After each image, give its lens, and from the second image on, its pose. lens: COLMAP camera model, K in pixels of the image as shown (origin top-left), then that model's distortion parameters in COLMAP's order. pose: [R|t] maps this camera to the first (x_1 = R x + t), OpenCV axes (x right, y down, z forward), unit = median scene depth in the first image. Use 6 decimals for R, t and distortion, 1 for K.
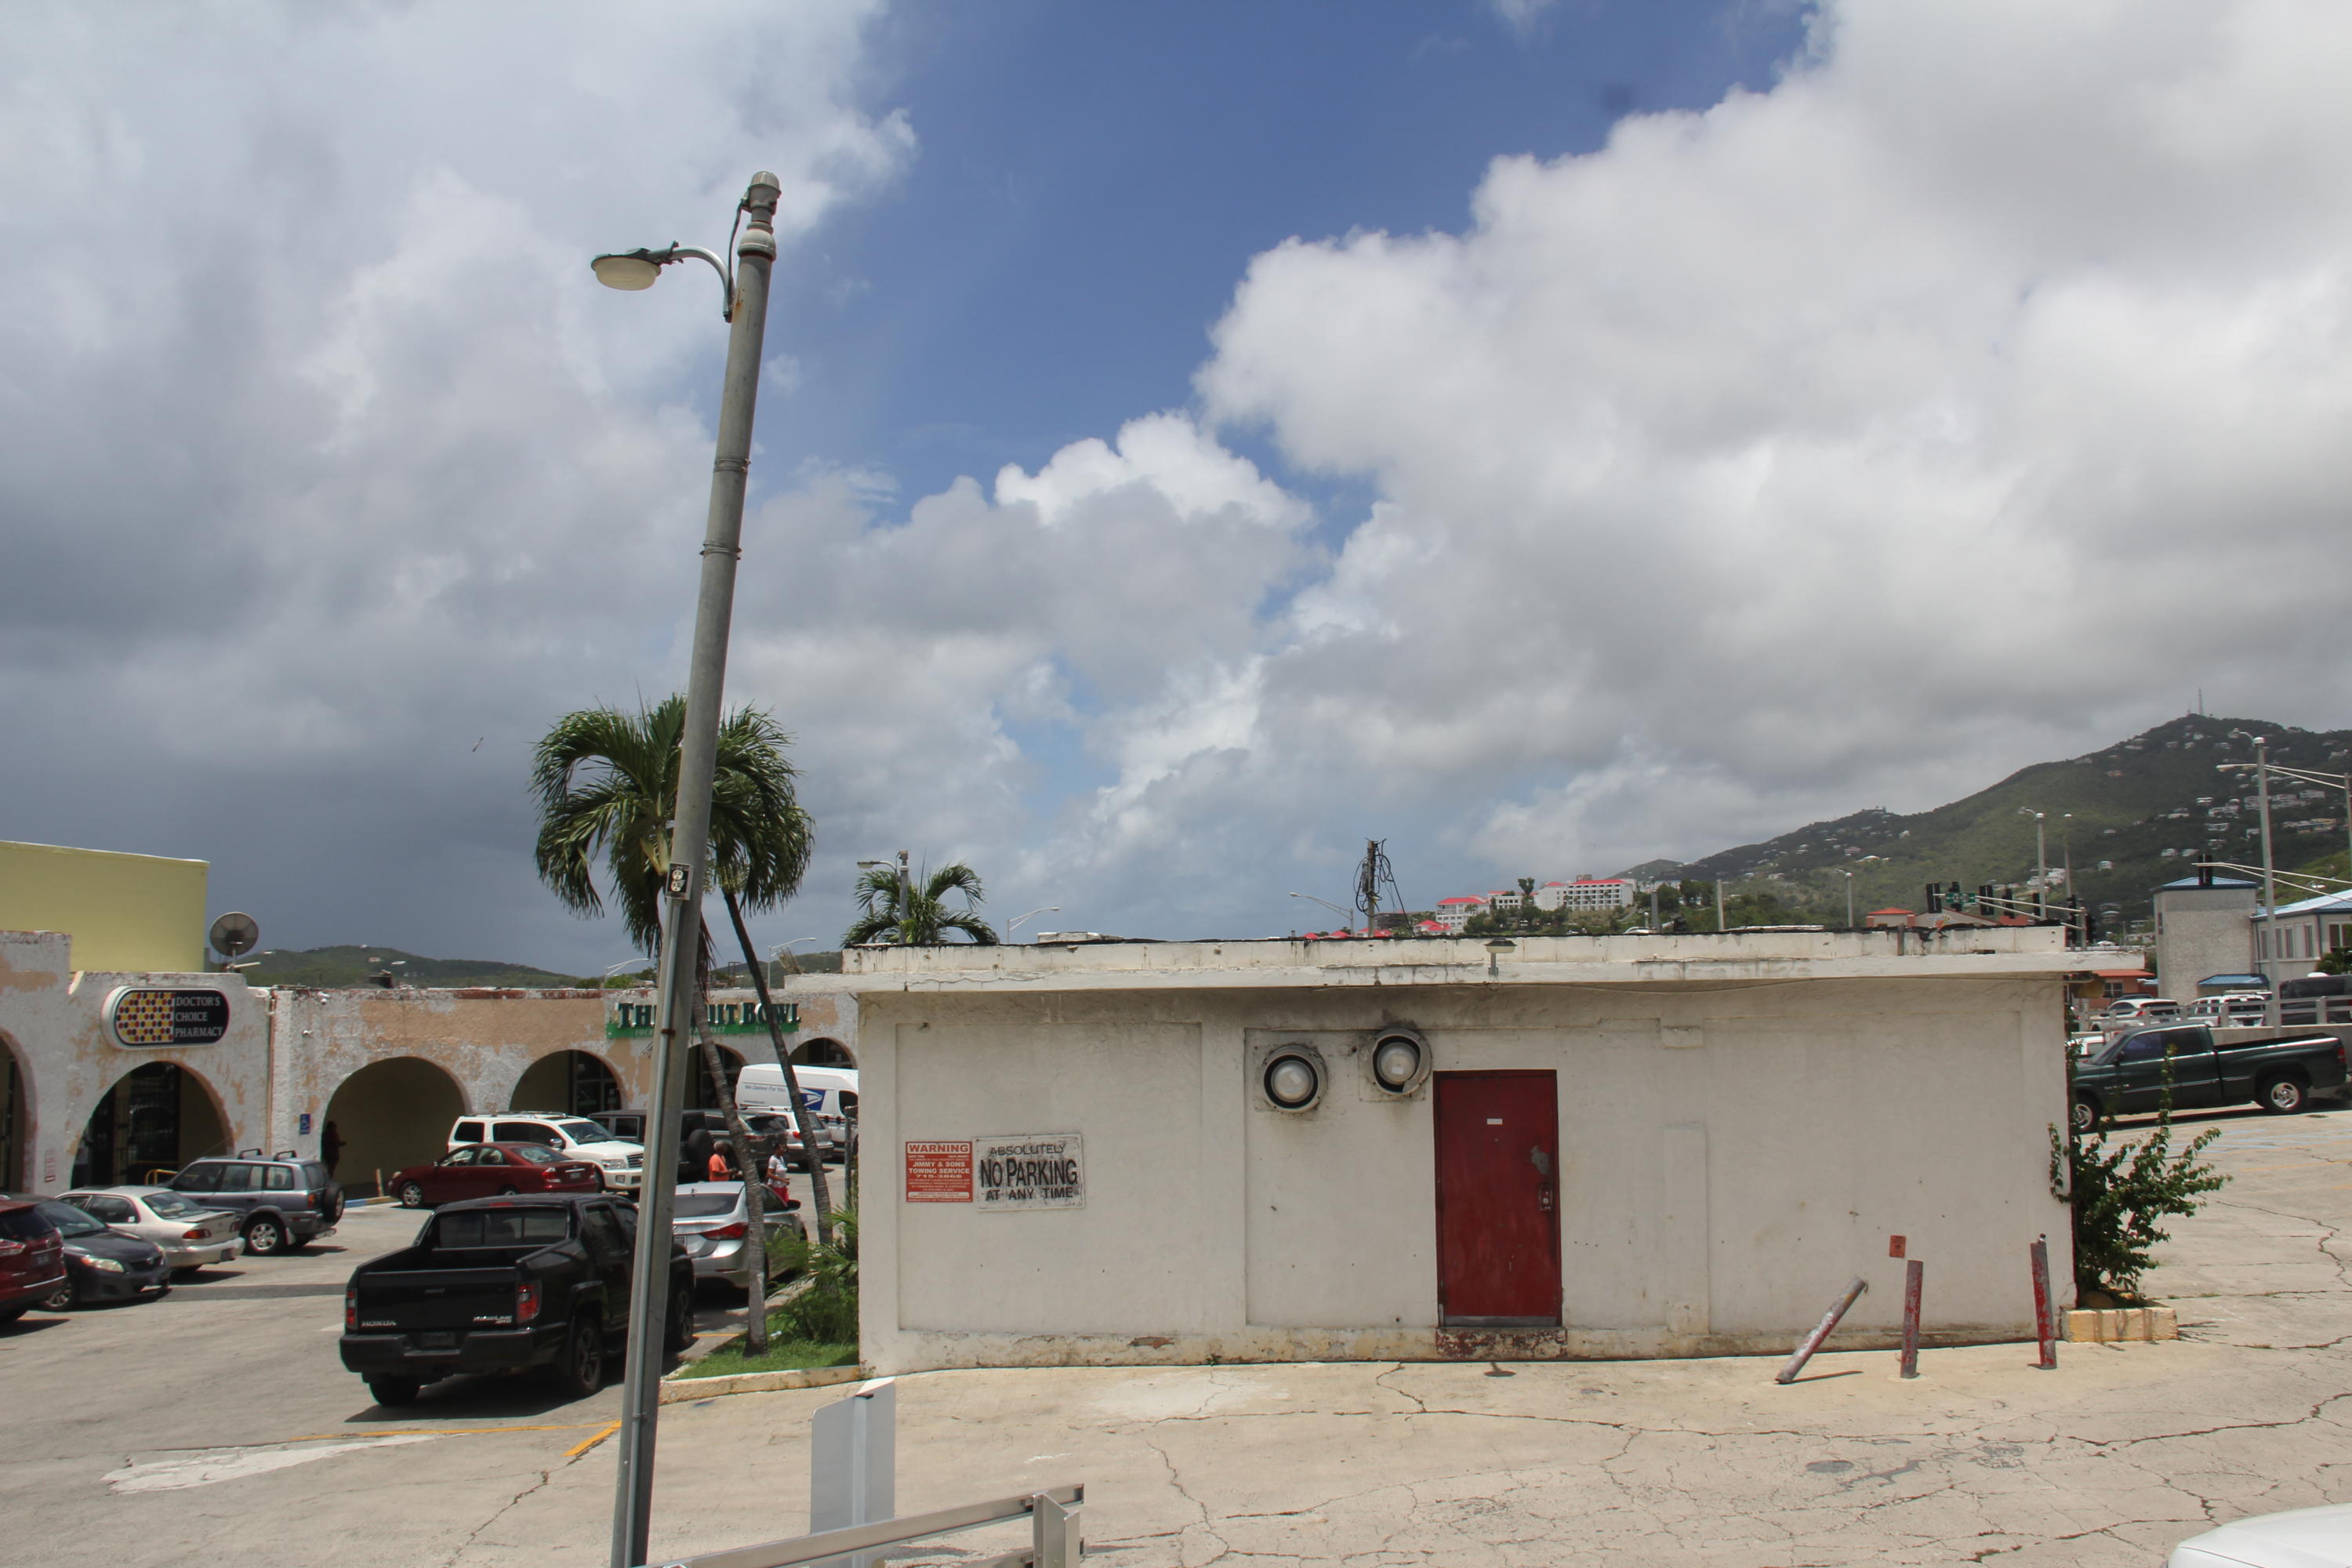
lens RADIAL K [[1994.0, 0, 1176.0], [0, 1994.0, 784.0], [0, 0, 1]] dist [-0.204095, 0.153807]
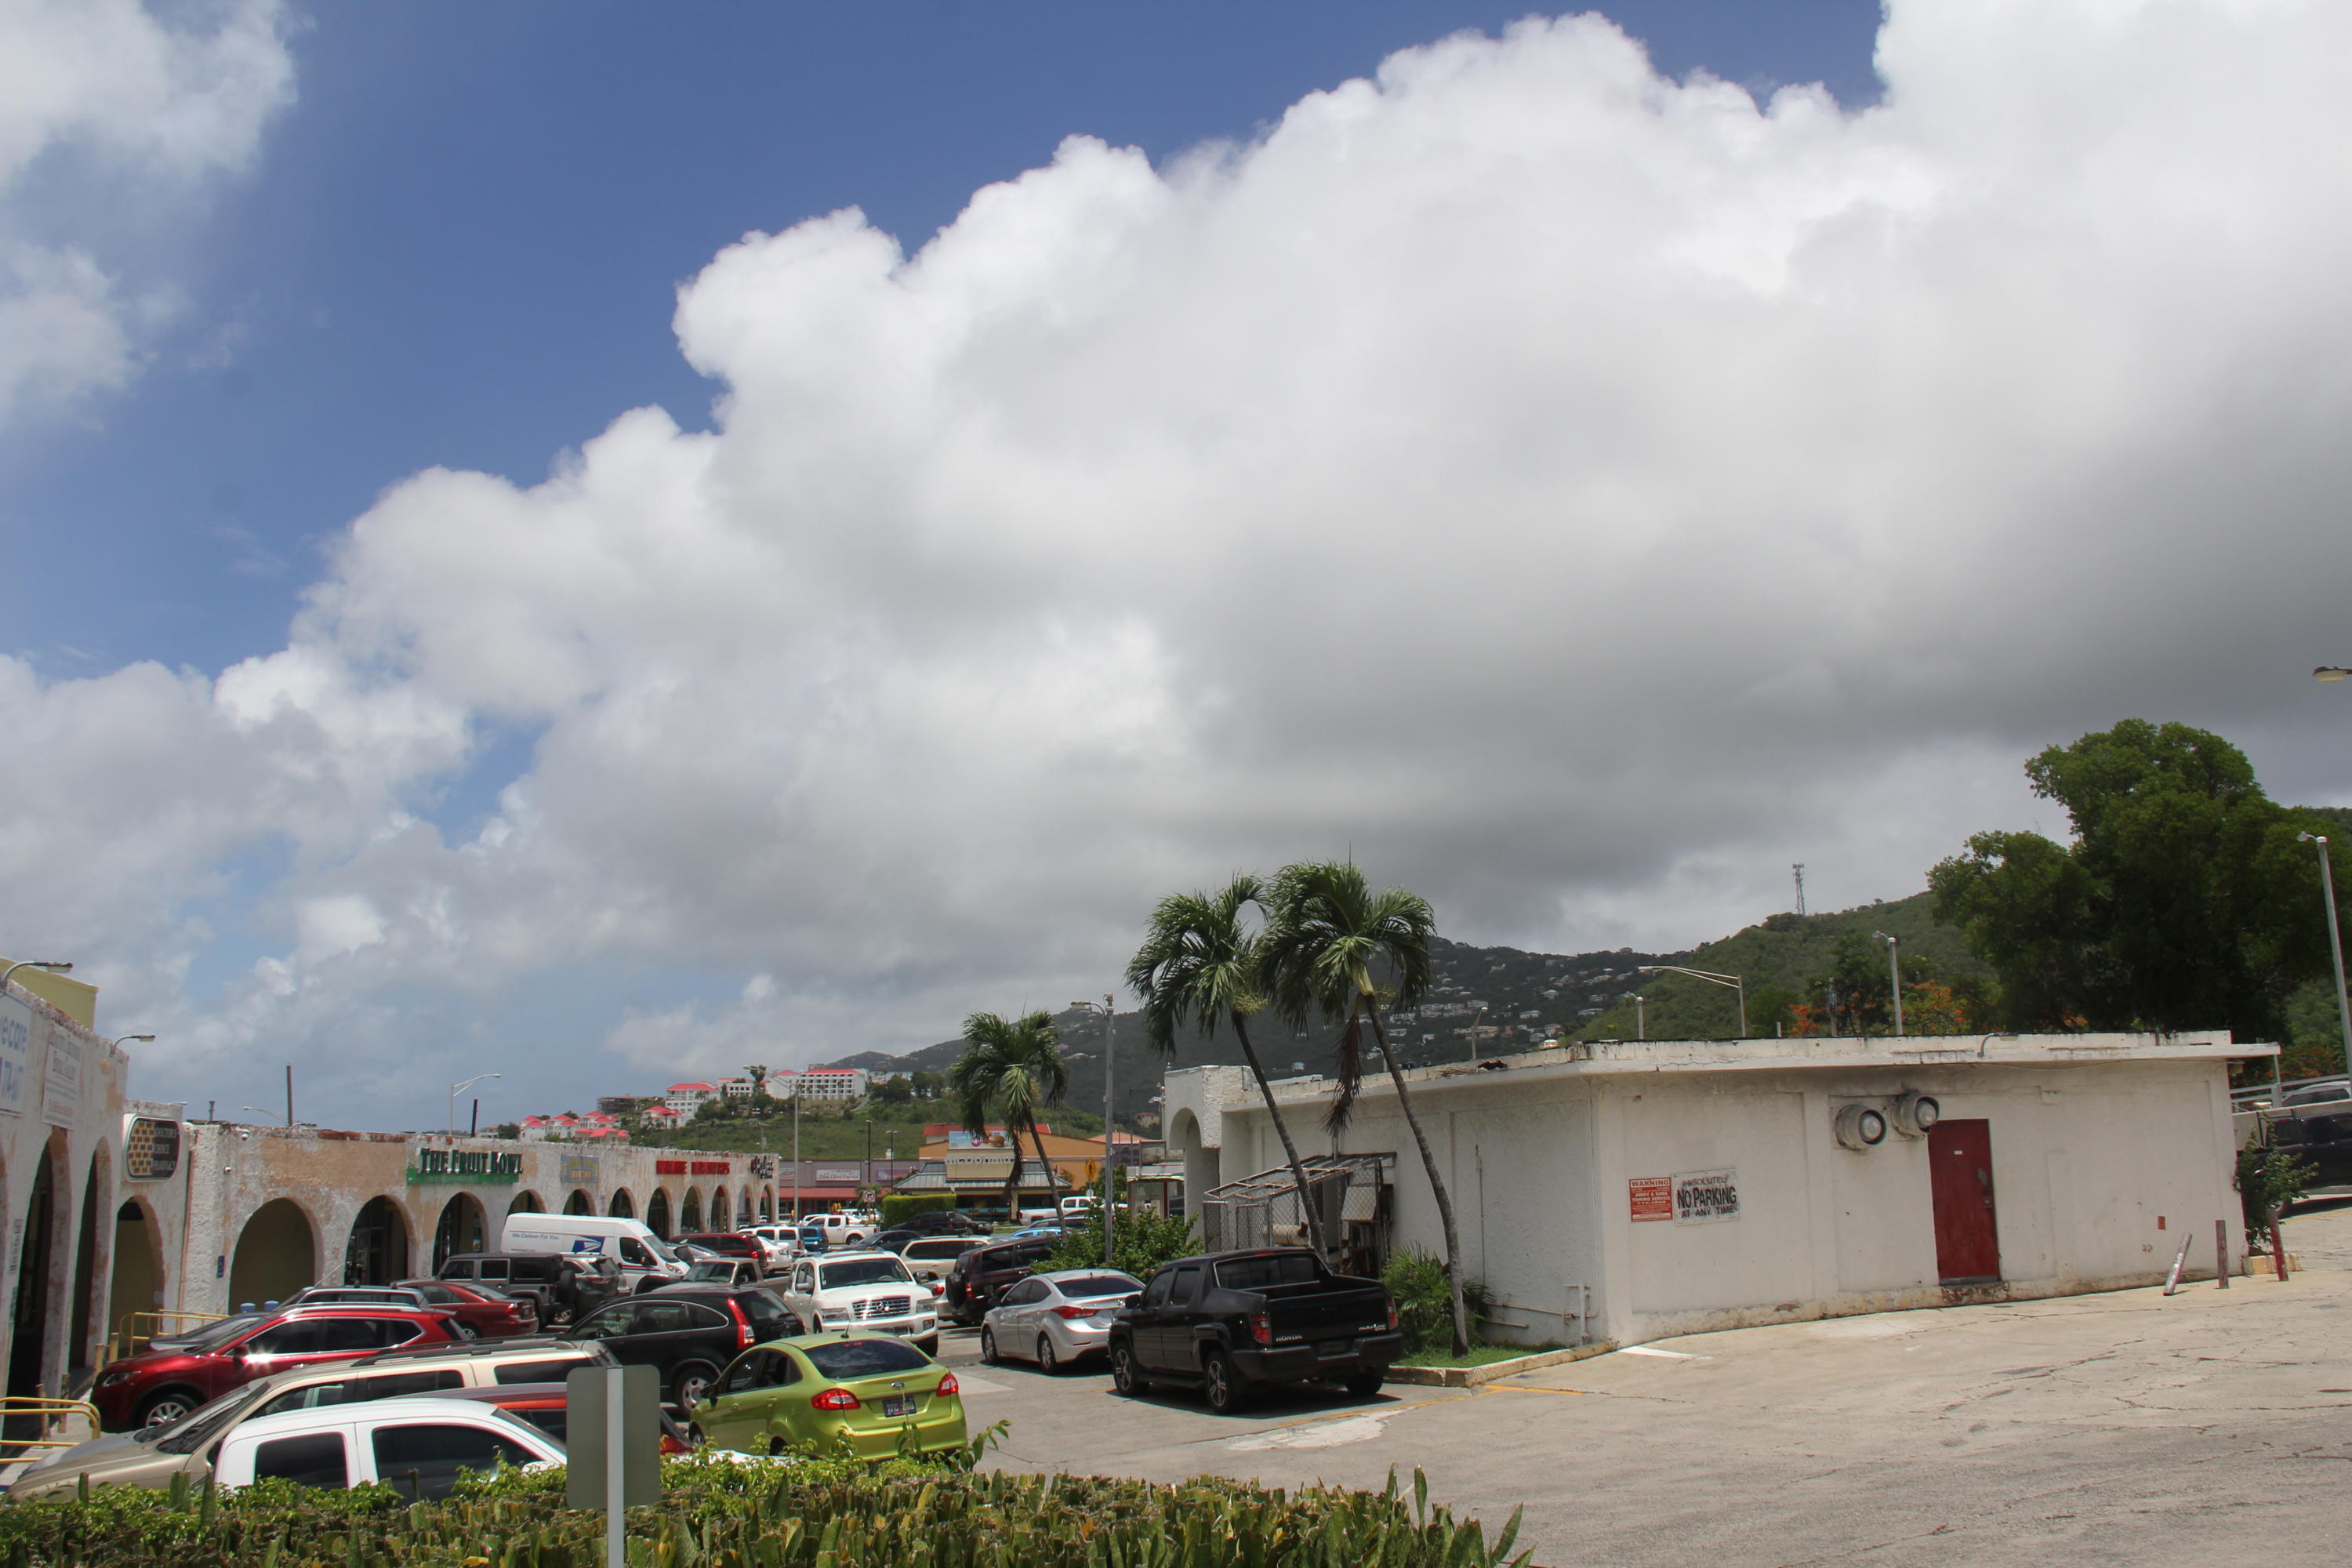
lens RADIAL K [[1994.0, 0, 1176.0], [0, 1994.0, 784.0], [0, 0, 1]] dist [-0.204095, 0.153807]
pose [[0.920298, 0.067019, 0.385436, -1.021933], [-0.029715, 0.994346, -0.101945, 0.052836], [-0.390089, 0.082367, 0.917086, -0.192646]]
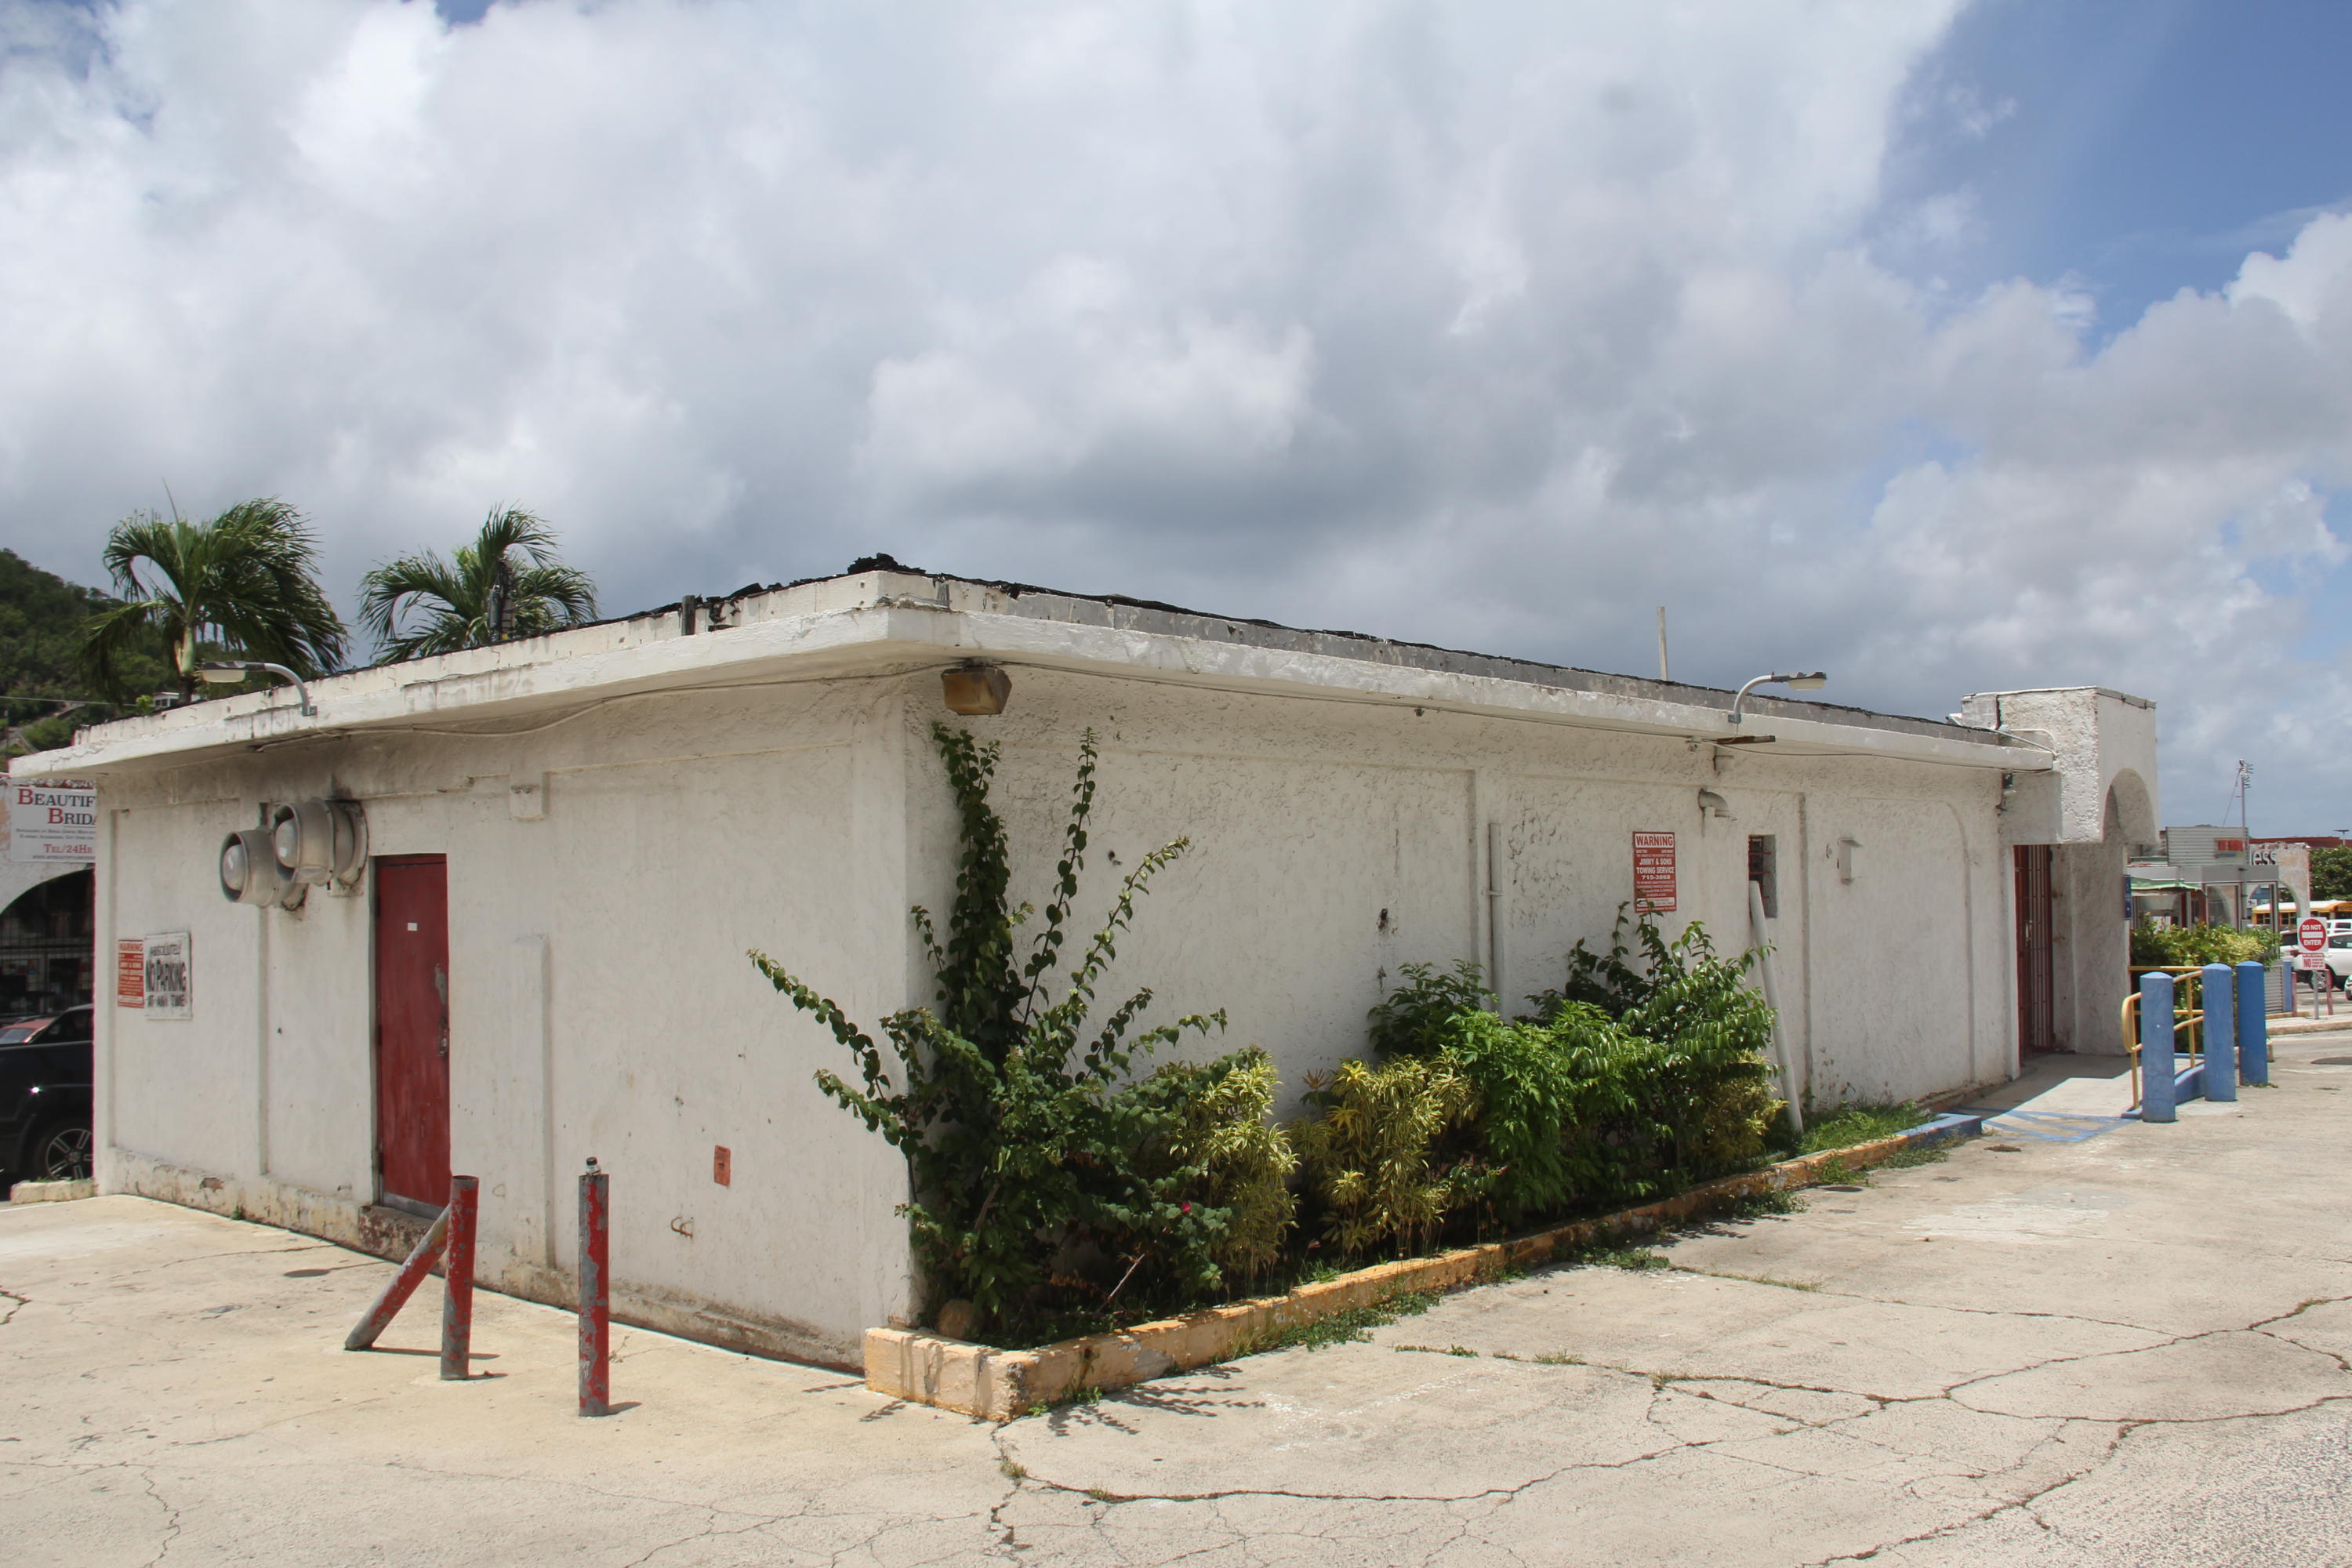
lens RADIAL K [[1994.0, 0, 1176.0], [0, 1994.0, 784.0], [0, 0, 1]] dist [-0.204095, 0.153807]
pose [[0.804235, -0.033187, -0.593384, 0.797754], [0.072584, 0.996450, 0.042645, 0.108915], [0.589862, -0.077367, 0.803789, 0.600320]]
